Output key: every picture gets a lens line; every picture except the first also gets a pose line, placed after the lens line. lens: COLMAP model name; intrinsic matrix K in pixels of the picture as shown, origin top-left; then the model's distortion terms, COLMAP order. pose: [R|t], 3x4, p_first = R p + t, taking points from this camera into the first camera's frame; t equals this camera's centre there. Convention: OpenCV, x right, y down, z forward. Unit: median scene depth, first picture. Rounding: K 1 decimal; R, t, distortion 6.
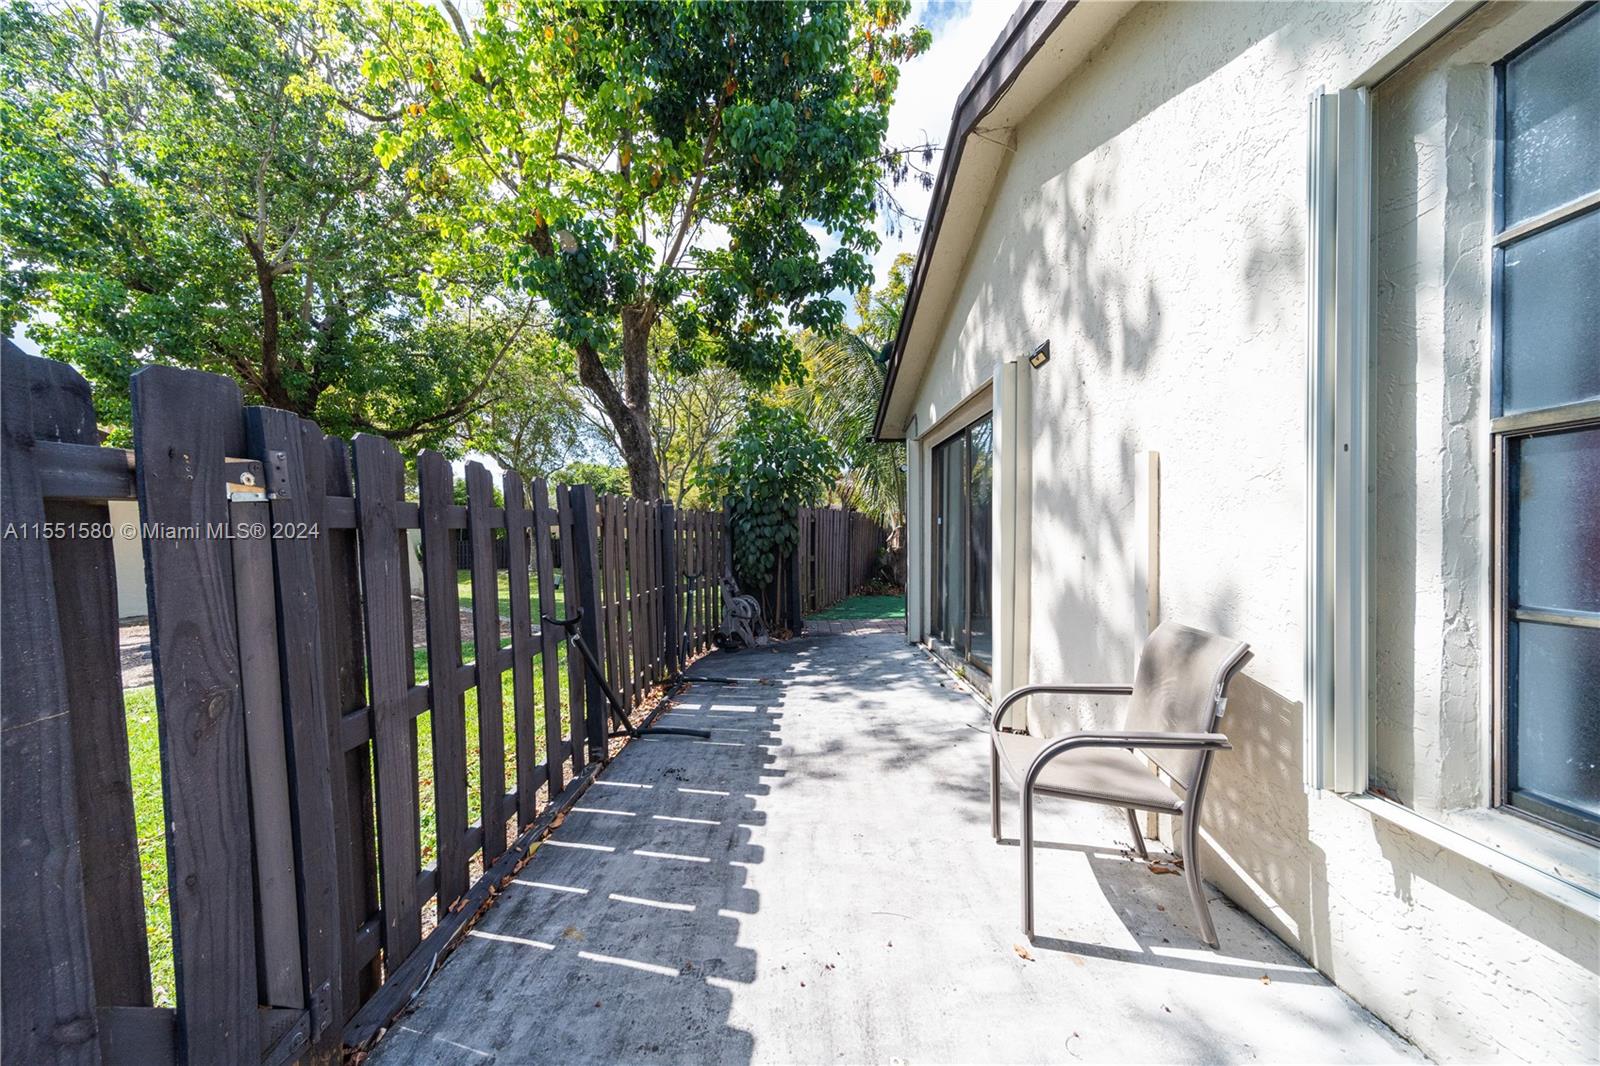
lens RADIAL K [[553.7, 0, 798.8], [0, 553.7, 531.8], [0, 0, 1]] dist [0.000610, -0.000353]
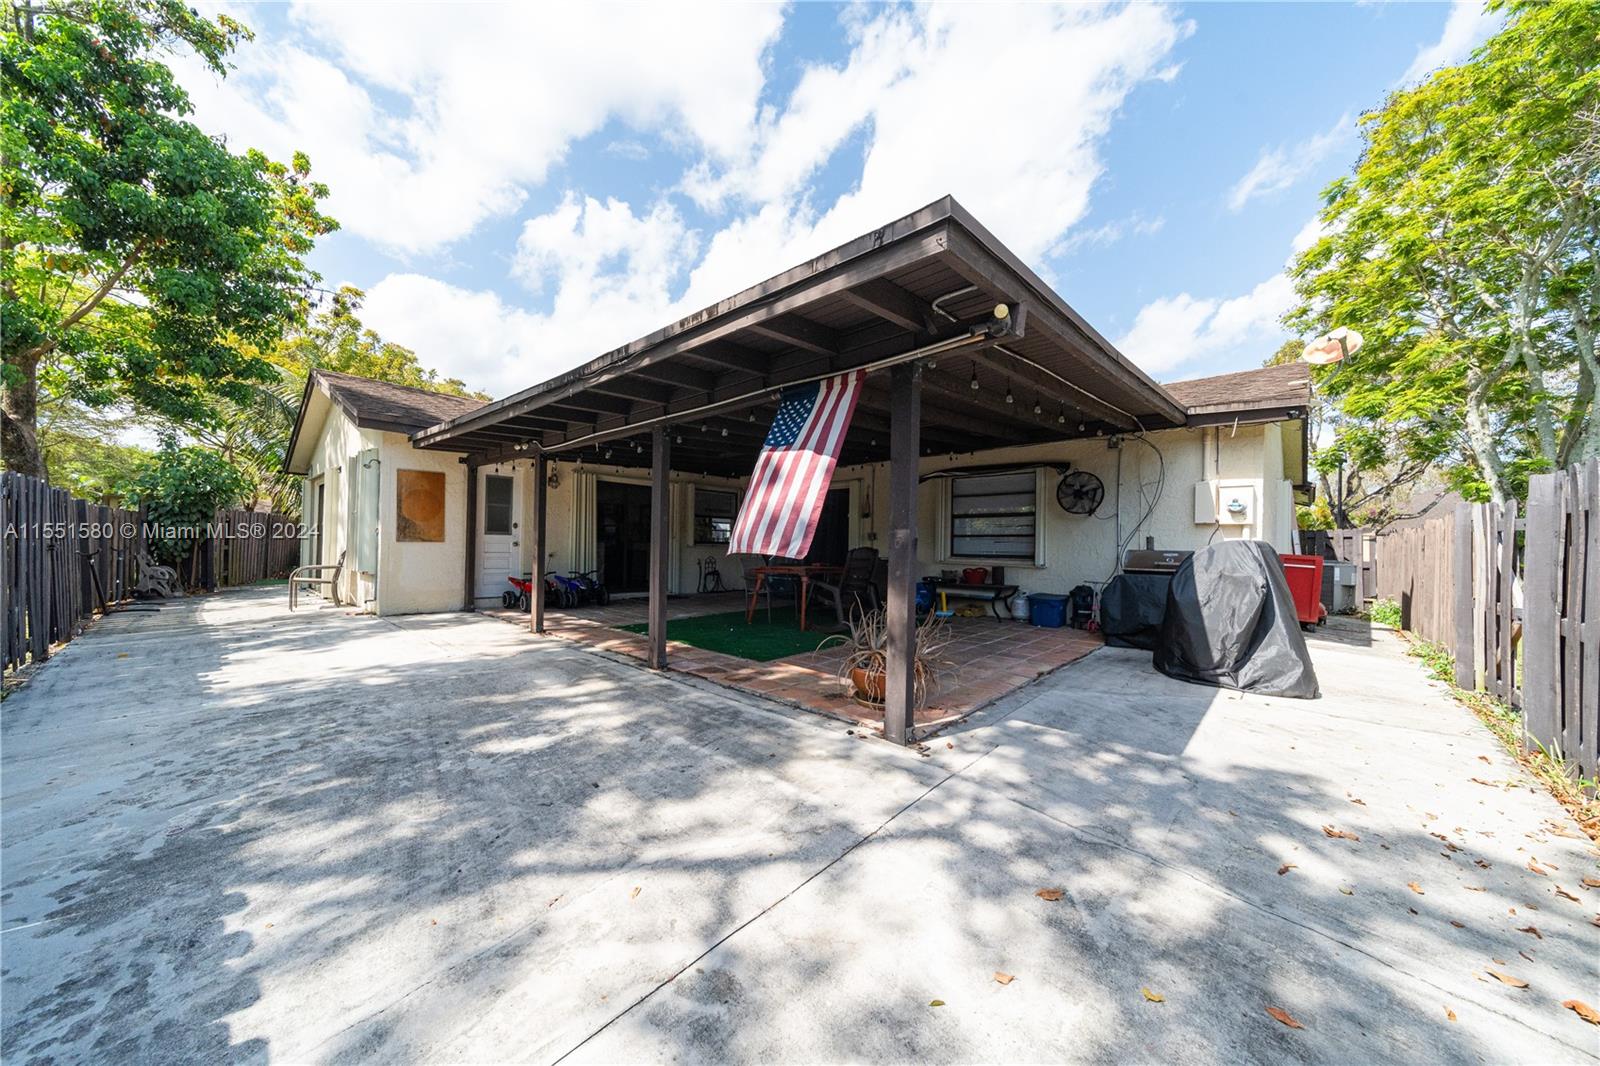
lens RADIAL K [[553.7, 0, 794.2], [0, 553.7, 546.2], [0, 0, 1]] dist [0.000610, -0.000353]
pose [[0.682984, 0.015204, 0.730275, -0.021897], [-0.017434, 0.999838, -0.004512, 0.034618], [-0.730225, -0.009650, 0.683138, -1.270279]]
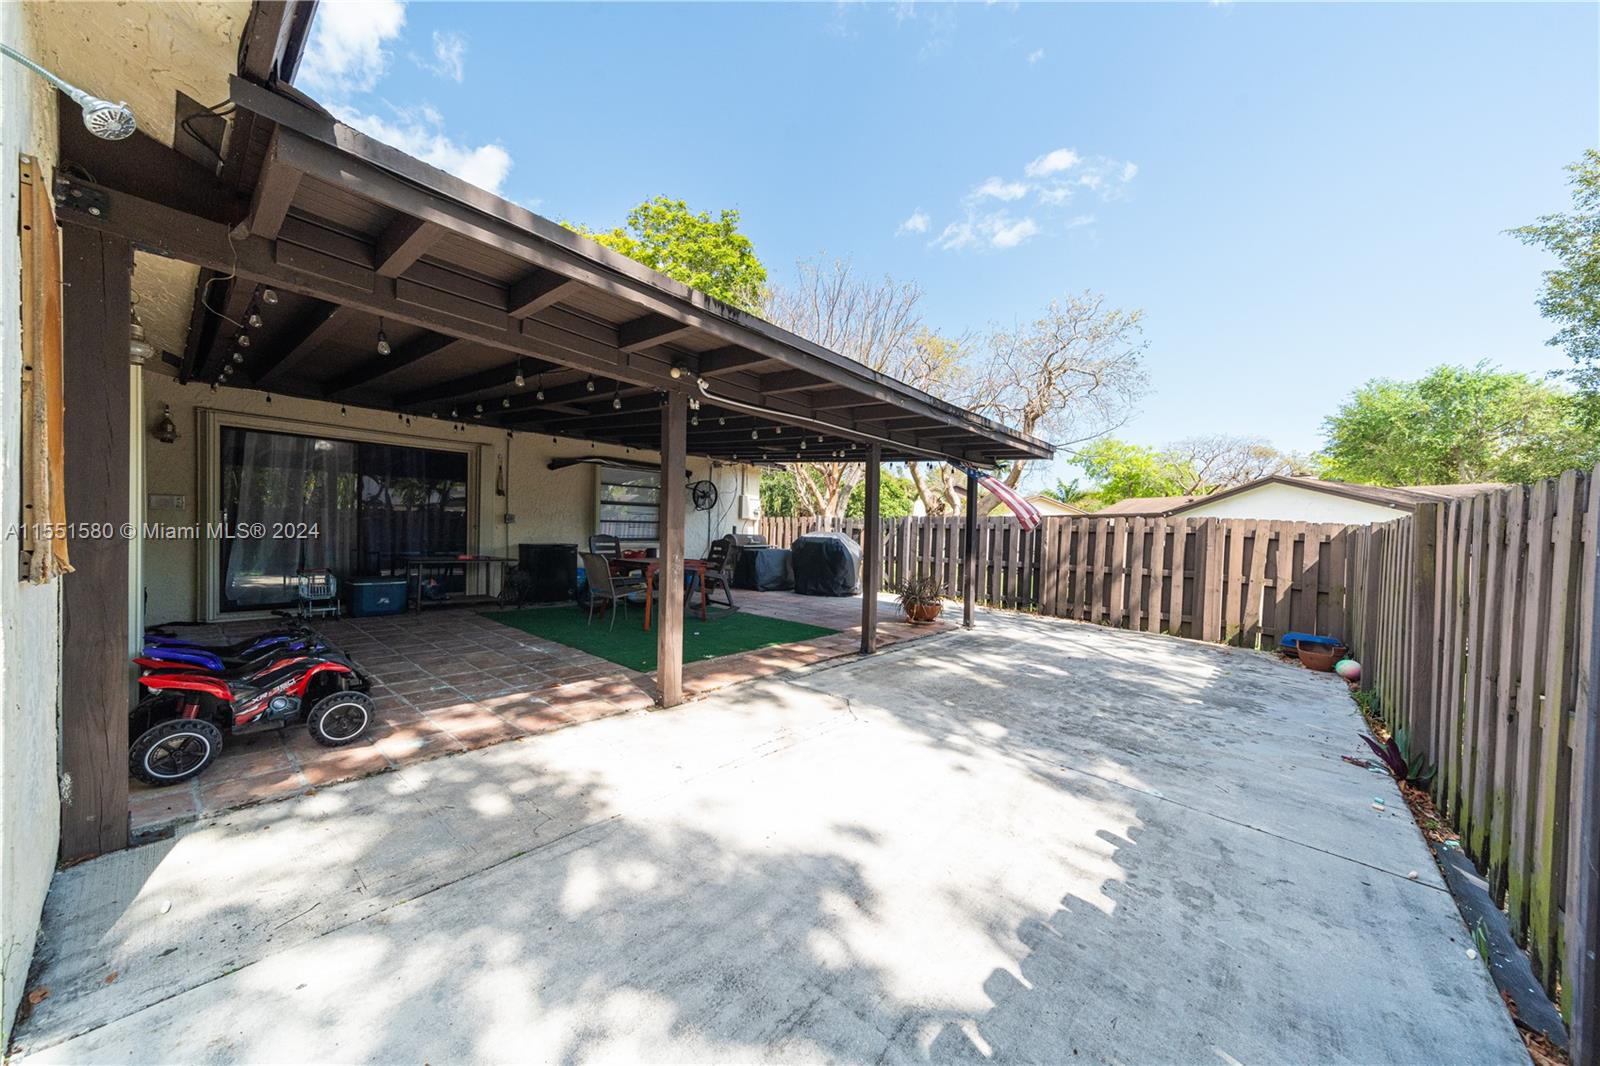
lens RADIAL K [[553.7, 0, 798.6], [0, 553.7, 539.6], [0, 0, 1]] dist [0.000610, -0.000353]
pose [[-0.748804, -0.026583, 0.662258, -0.247582], [-0.021136, 0.999645, 0.016228, -0.048868], [-0.662455, -0.001846, -0.749100, 3.450519]]
